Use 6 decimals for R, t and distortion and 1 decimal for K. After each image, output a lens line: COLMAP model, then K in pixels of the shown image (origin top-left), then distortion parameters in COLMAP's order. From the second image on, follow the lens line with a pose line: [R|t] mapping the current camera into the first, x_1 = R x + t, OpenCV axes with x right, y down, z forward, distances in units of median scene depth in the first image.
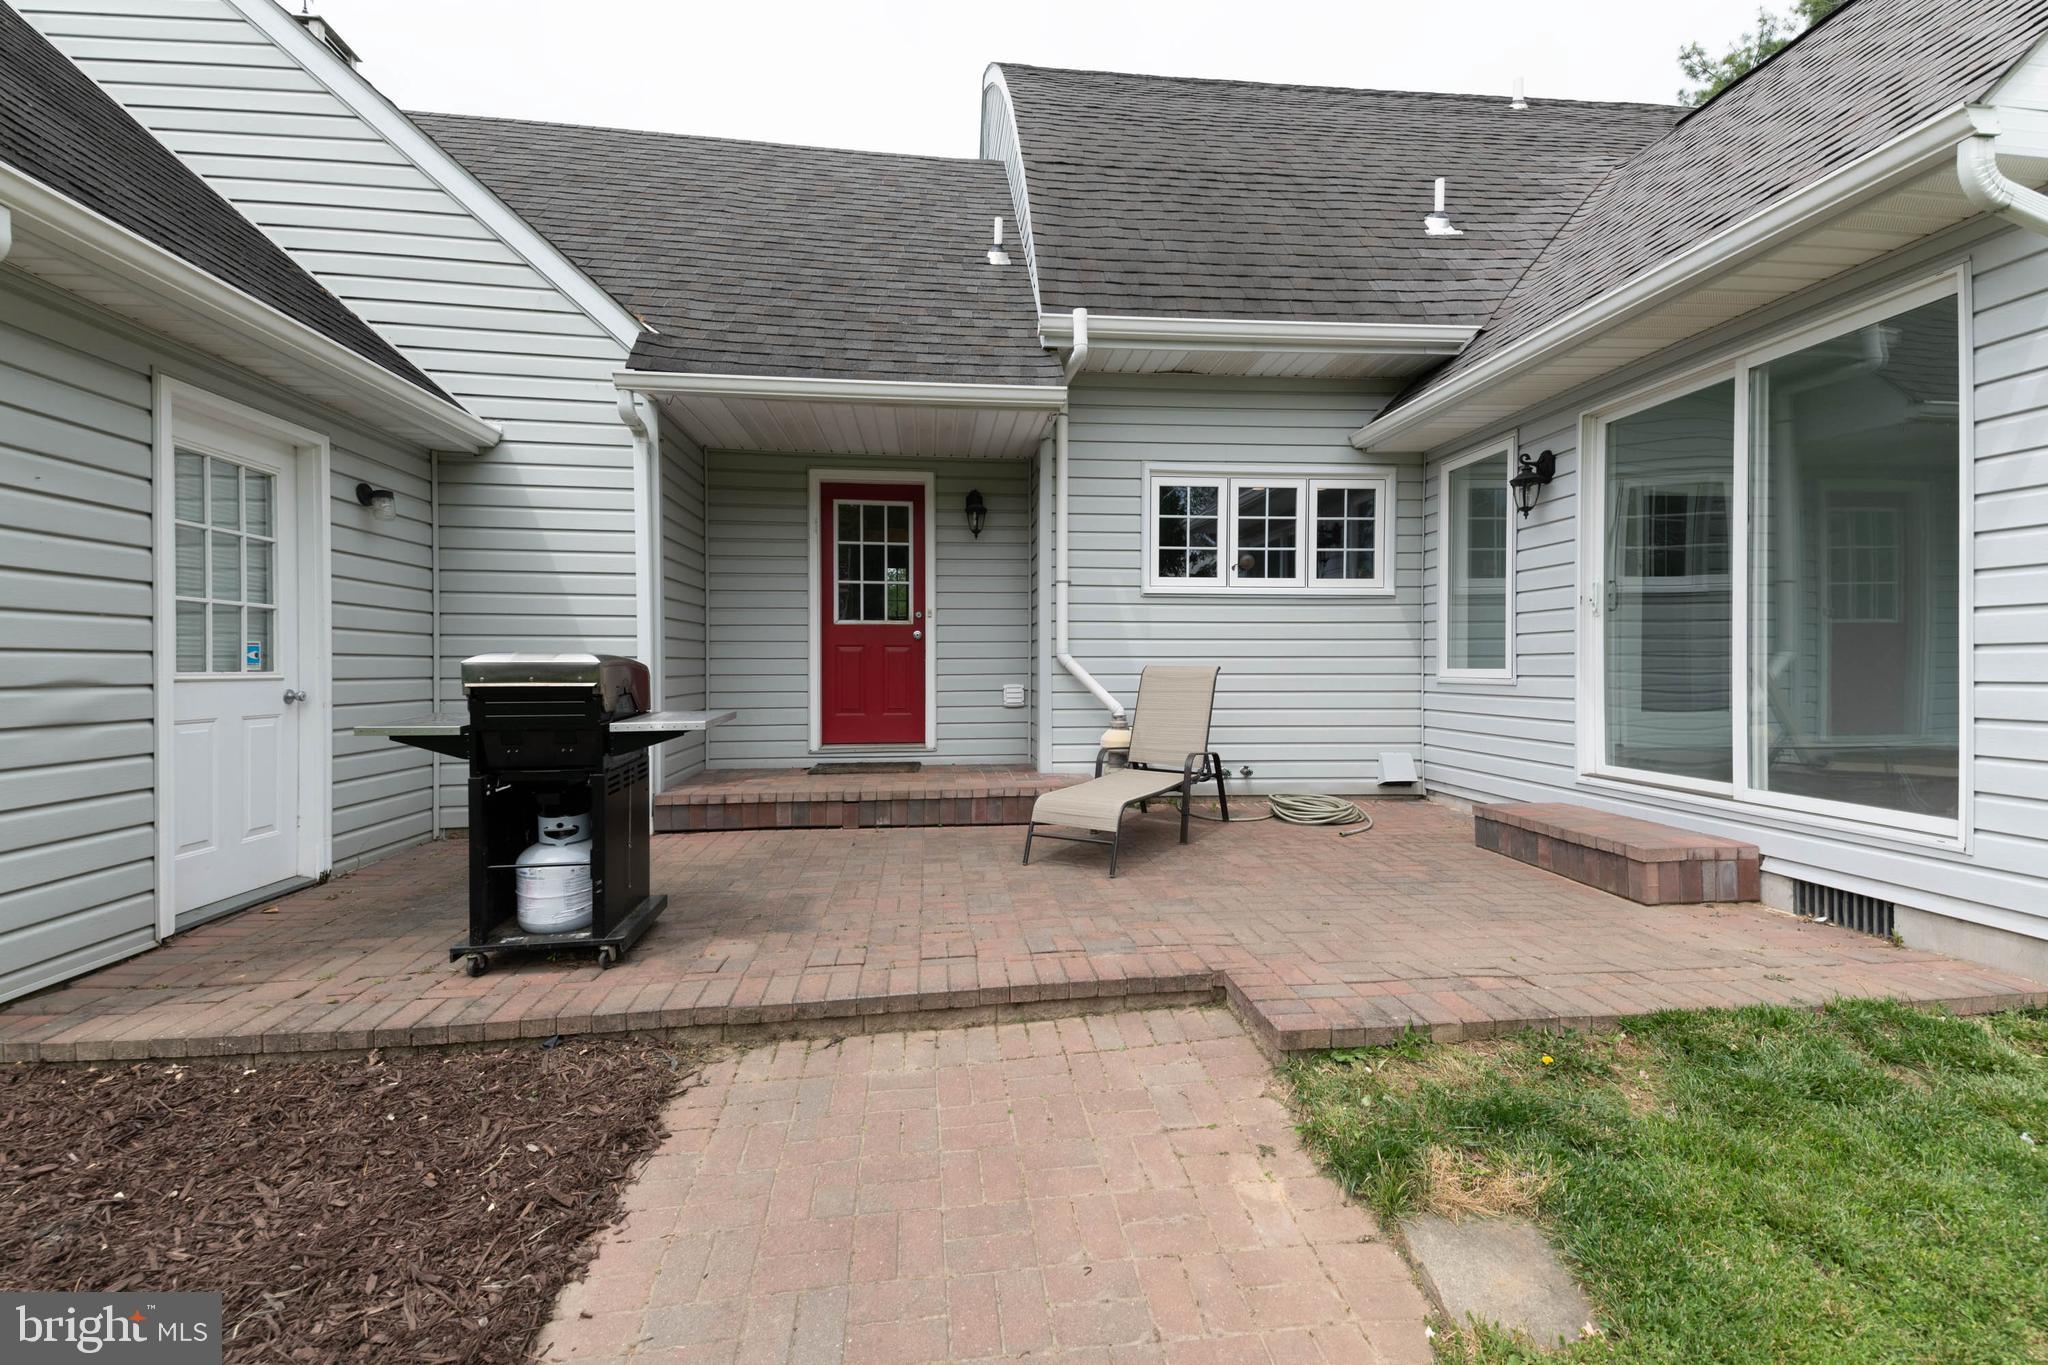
lens RADIAL K [[832.1, 0, 1035.7], [0, 832.1, 677.6], [0, 0, 1]] dist [0.090693, -0.000028]
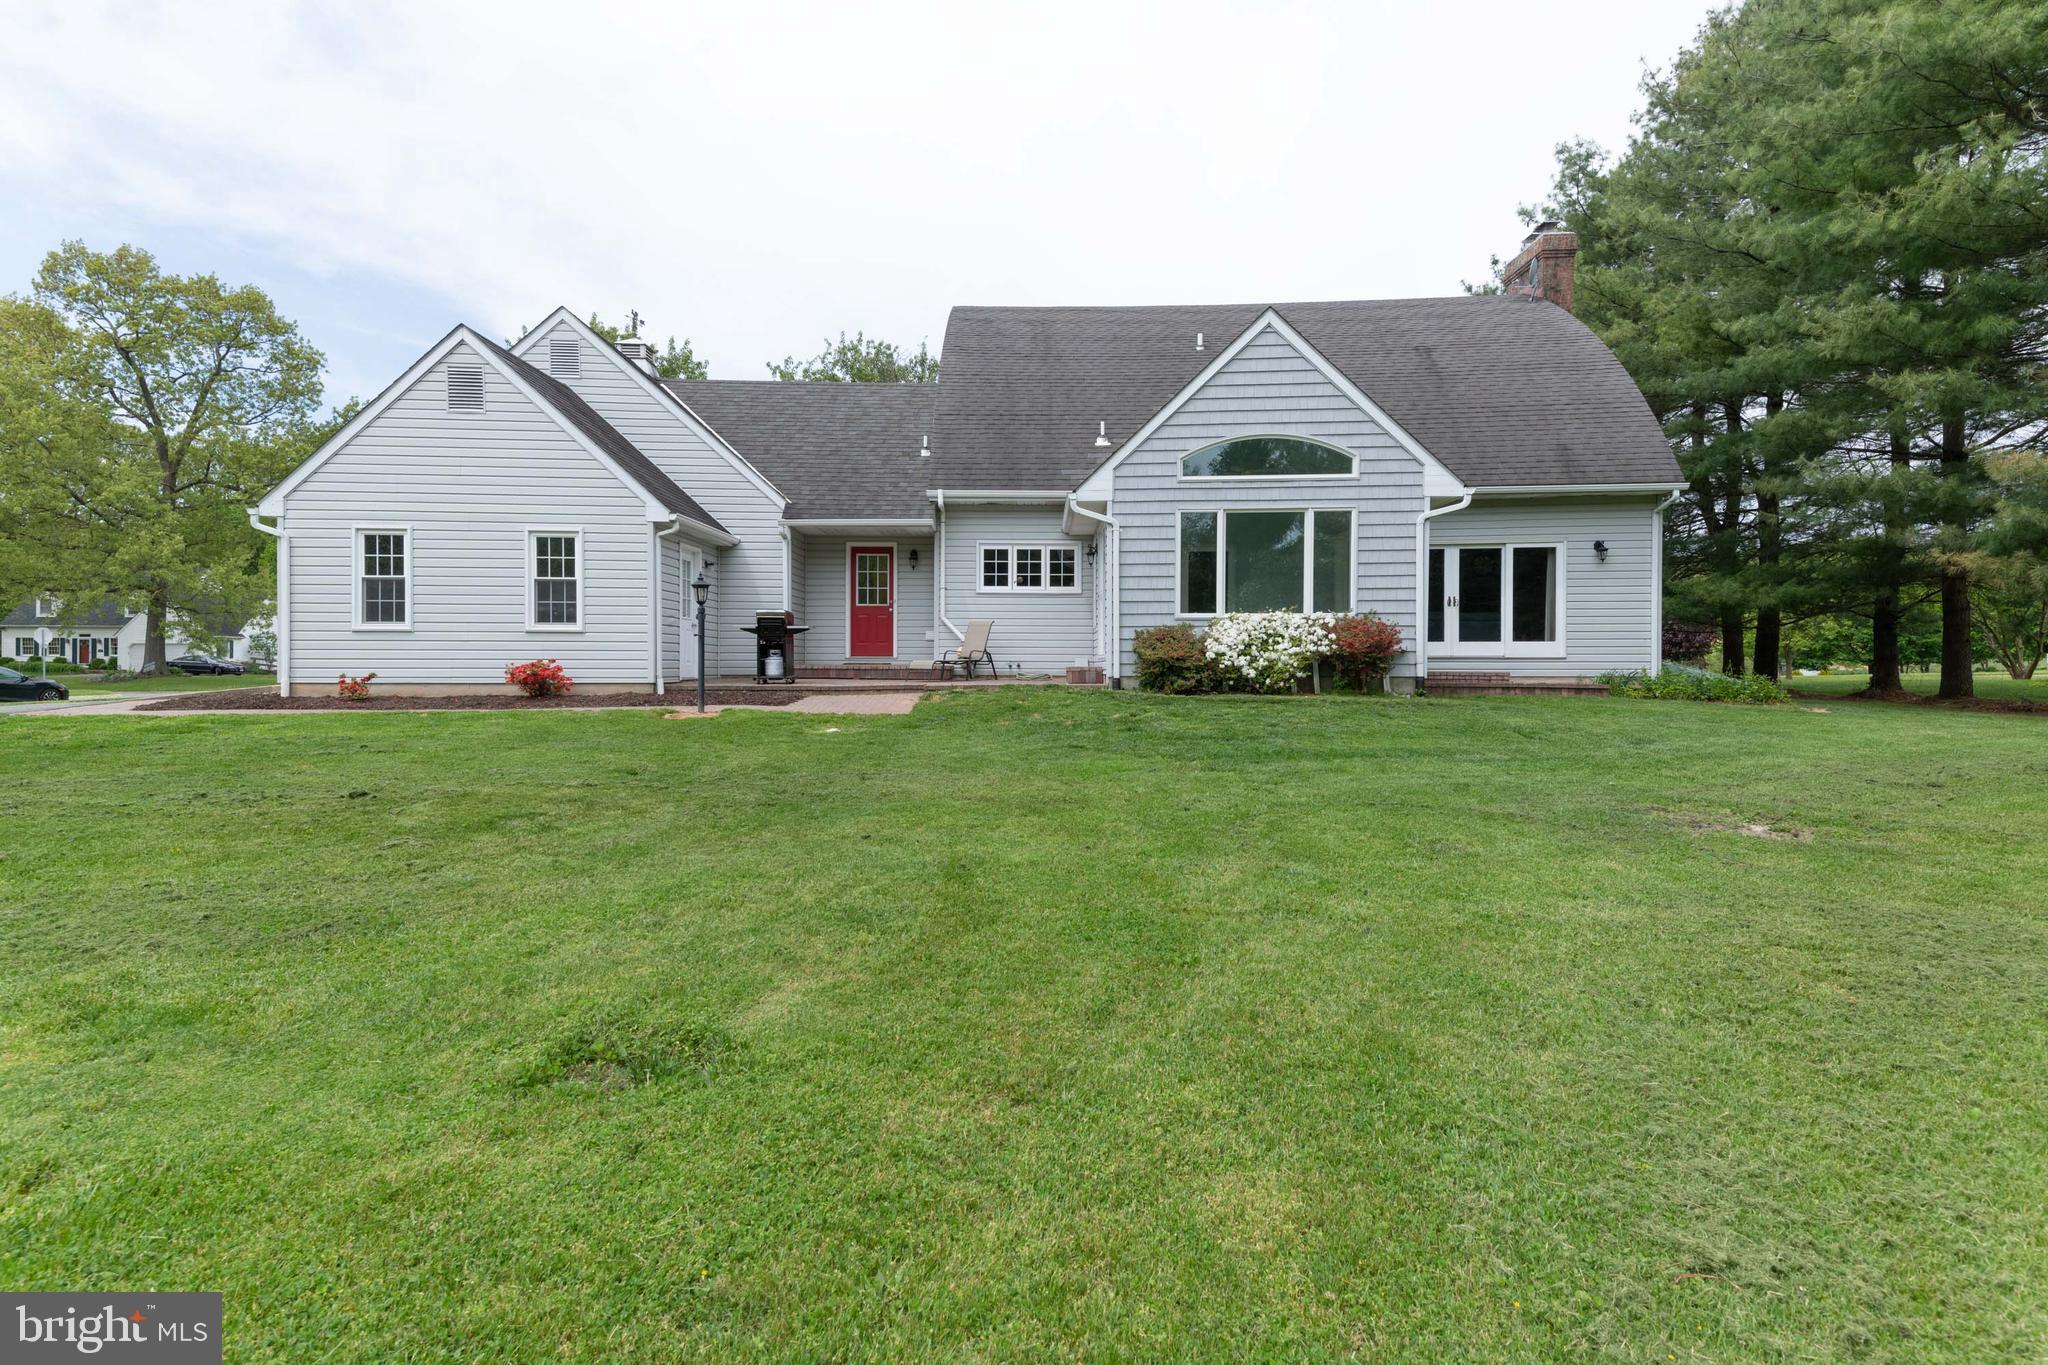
lens RADIAL K [[963.6, 0, 1048.9], [0, 963.6, 679.1], [0, 0, 1]] dist [0.132789, 0.000021]
pose [[0.993627, 0.005311, -0.112595, 0.653912], [-0.005254, 0.999986, 0.000805, 0.149023], [0.112598, -0.000209, 0.993641, -1.787490]]
